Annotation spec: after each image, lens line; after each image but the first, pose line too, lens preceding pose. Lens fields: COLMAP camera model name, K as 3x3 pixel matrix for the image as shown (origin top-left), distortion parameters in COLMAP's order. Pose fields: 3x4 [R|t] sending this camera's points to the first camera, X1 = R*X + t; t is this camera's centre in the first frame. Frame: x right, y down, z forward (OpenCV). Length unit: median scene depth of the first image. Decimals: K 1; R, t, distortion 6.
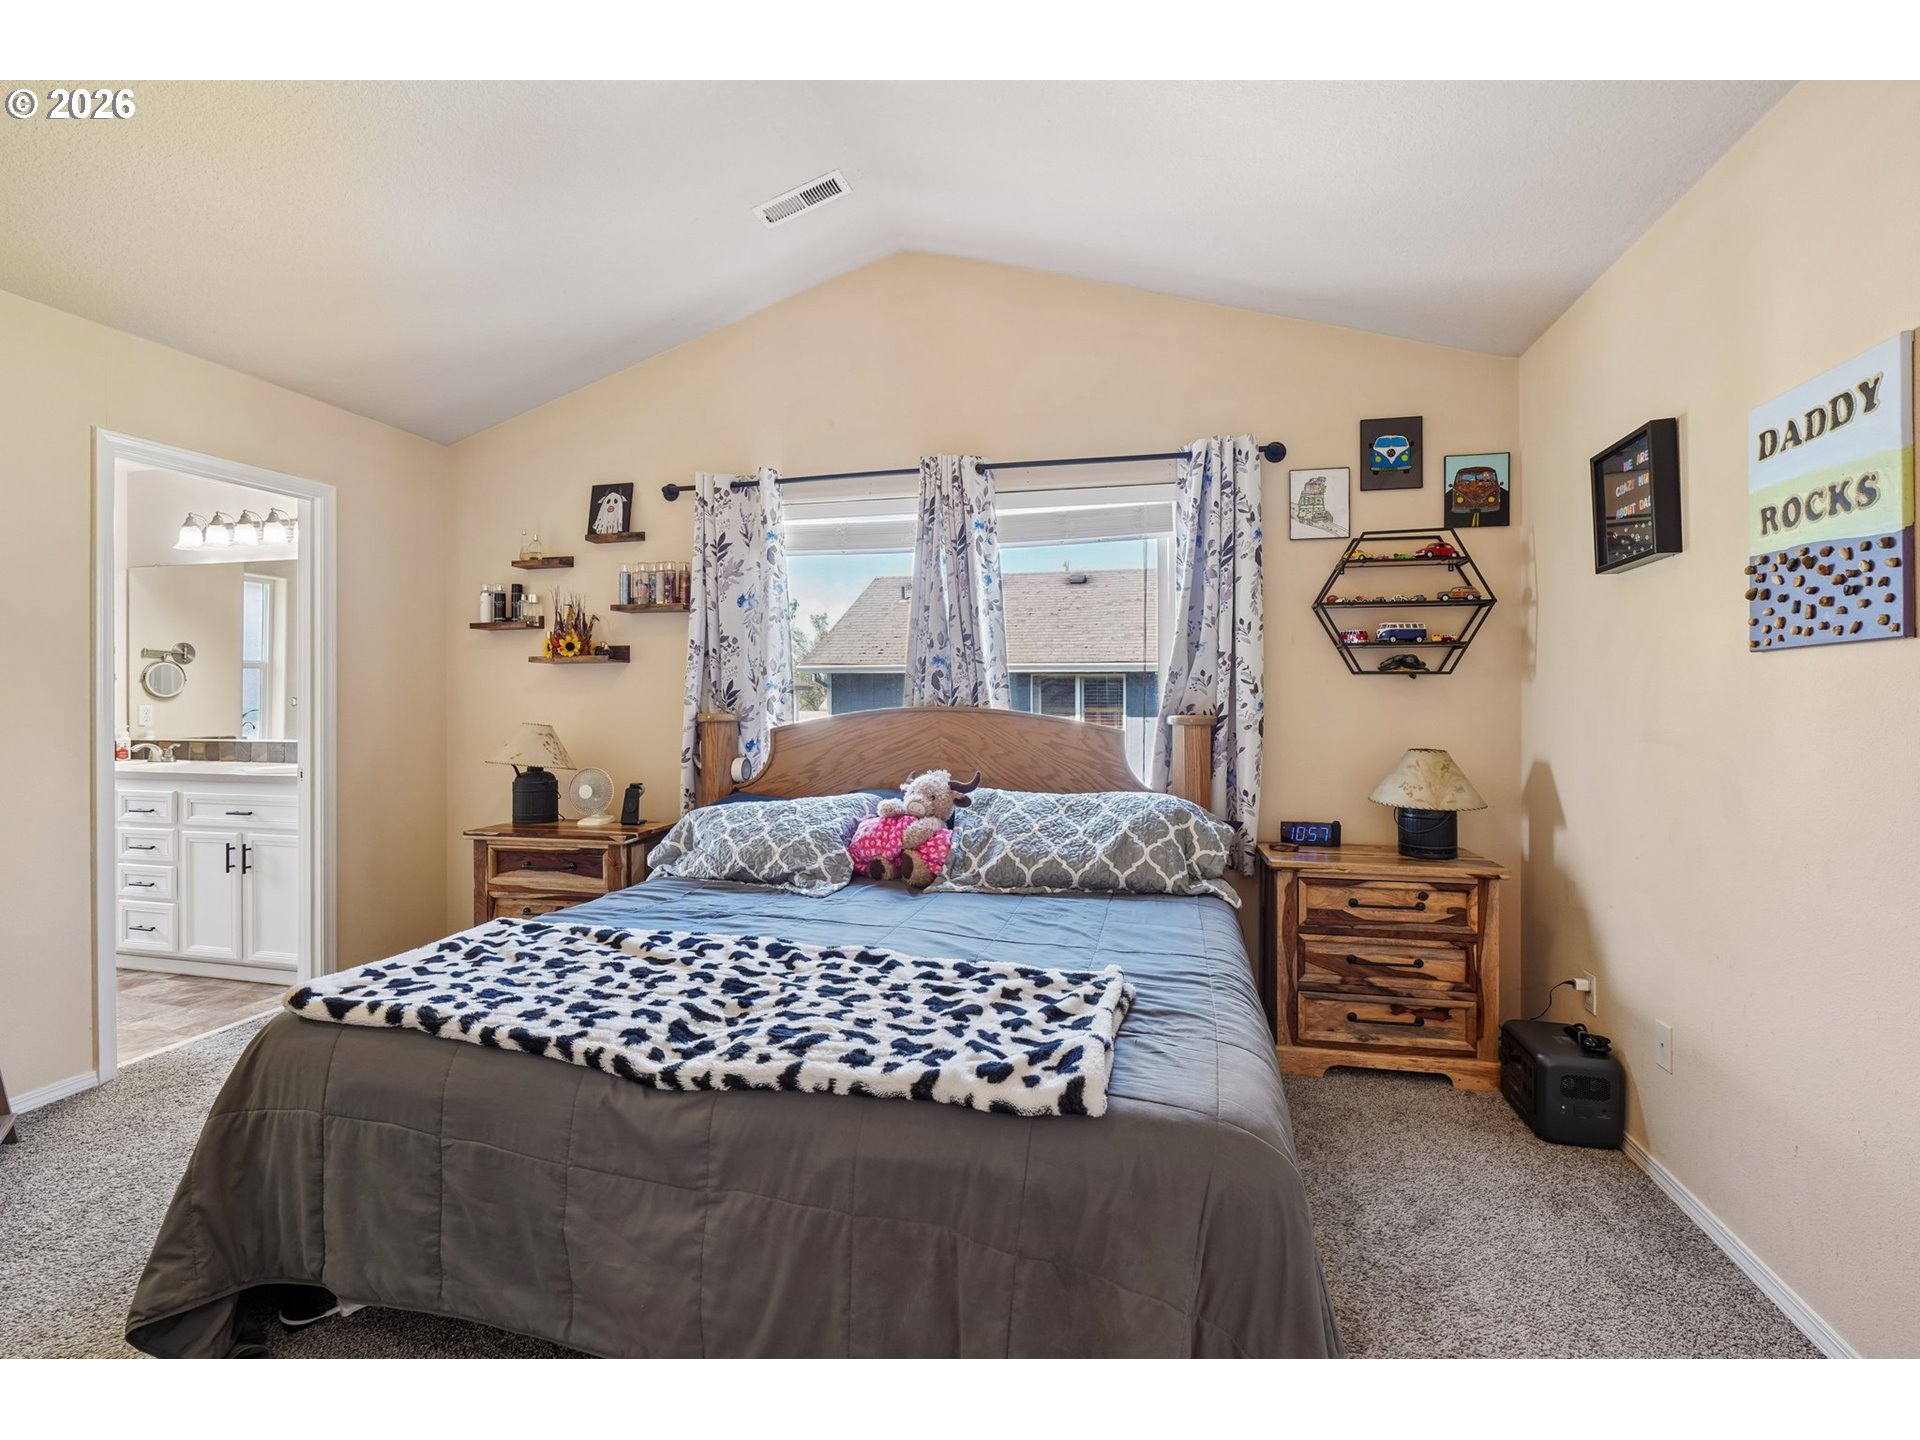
lens RADIAL K [[880.9, 0, 961.3], [0, 880.9, 701.9], [0, 0, 1]] dist [-0.004350, 0.001595]
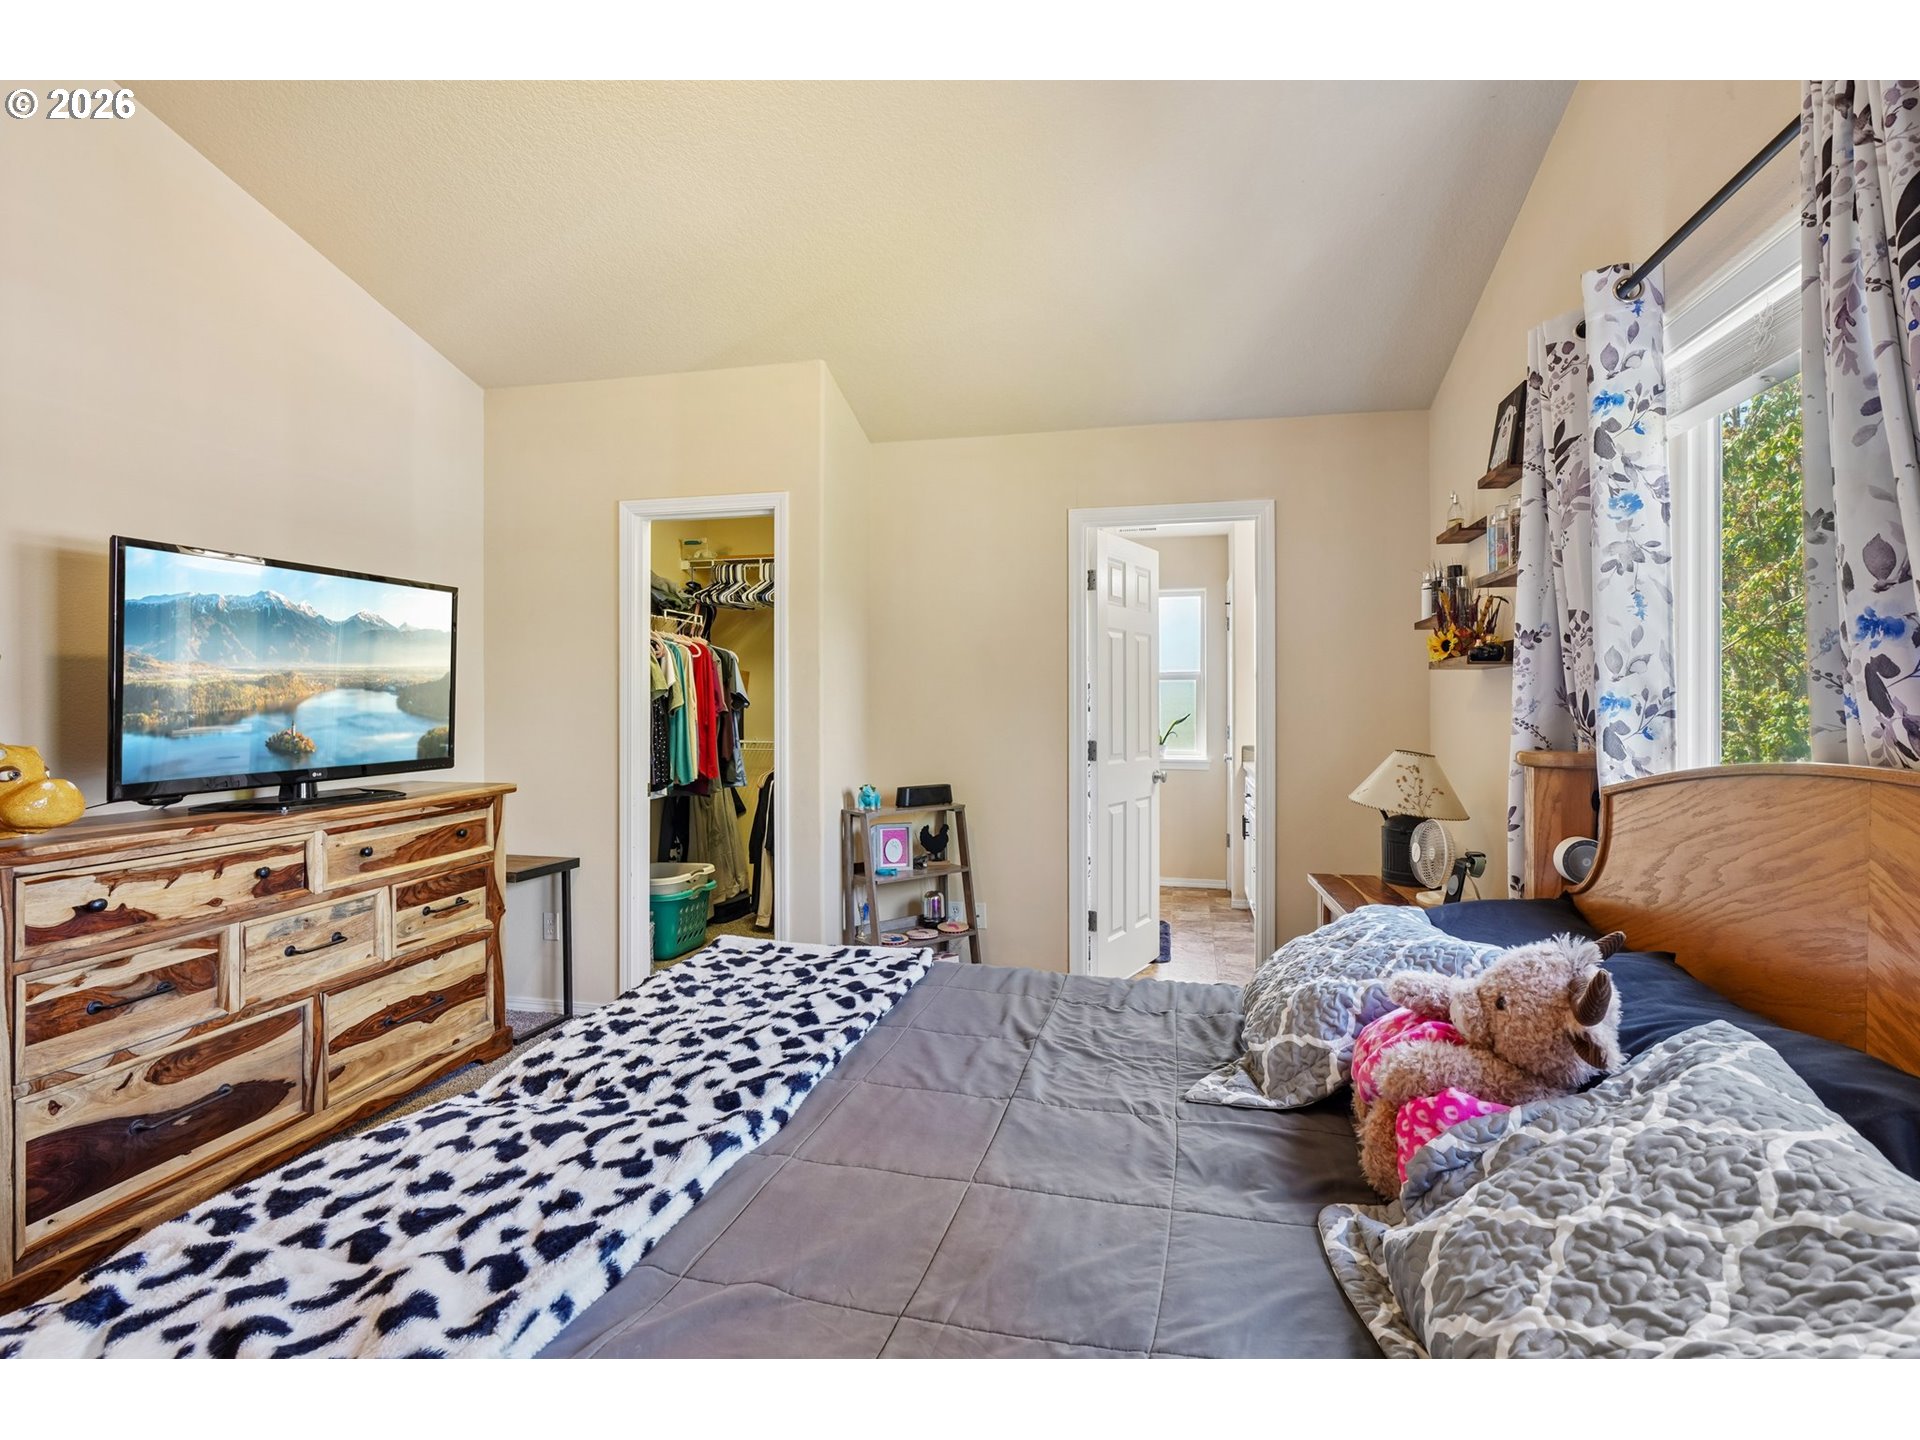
lens RADIAL K [[880.9, 0, 961.3], [0, 880.9, 701.9], [0, 0, 1]] dist [-0.004350, 0.001595]
pose [[0.000765, -0.001370, -0.999999, 0.236570], [0.001397, 0.999998, -0.001369, -0.015056], [0.999999, -0.001396, 0.000767, 0.526977]]
